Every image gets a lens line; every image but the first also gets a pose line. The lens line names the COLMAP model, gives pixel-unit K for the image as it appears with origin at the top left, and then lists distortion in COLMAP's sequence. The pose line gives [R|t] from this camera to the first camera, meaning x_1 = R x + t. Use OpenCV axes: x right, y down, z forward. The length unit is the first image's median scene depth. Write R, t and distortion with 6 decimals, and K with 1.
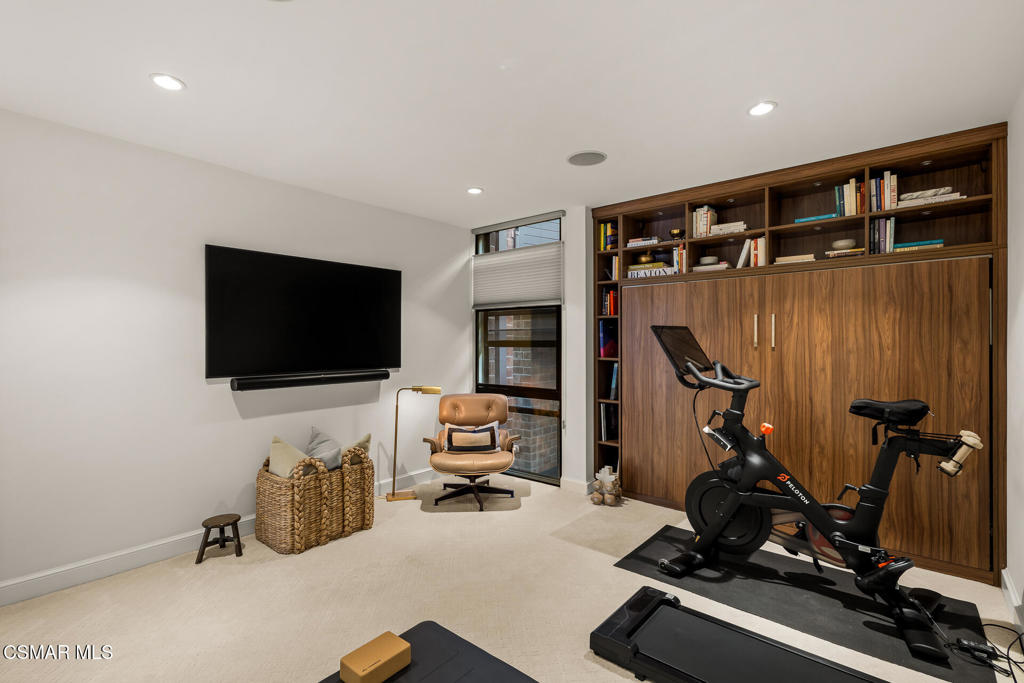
lens RADIAL K [[473.3, 0, 513.9], [0, 473.3, 340.0], [0, 0, 1]] dist [0.013790, -0.003465]
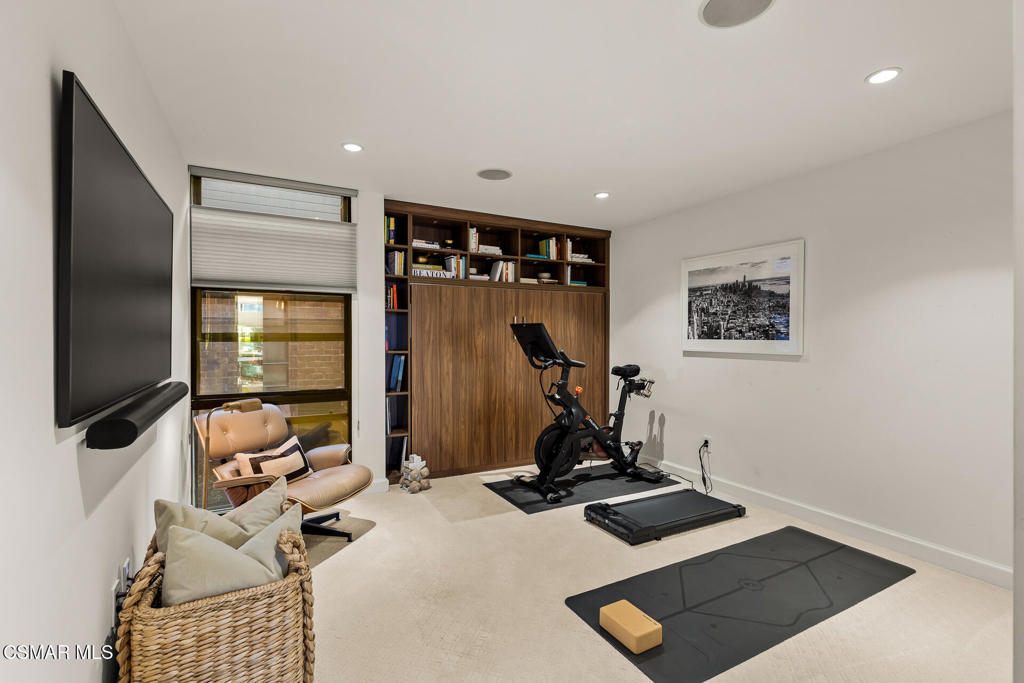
lens RADIAL K [[473.3, 0, 512.7], [0, 473.3, 341.3], [0, 0, 1]] dist [0.013790, -0.003465]
pose [[0.361406, -0.007529, 0.932378, -0.781755], [-0.006604, 0.999922, 0.010634, 0.005019], [-0.932385, -0.010000, 0.361328, 0.478836]]
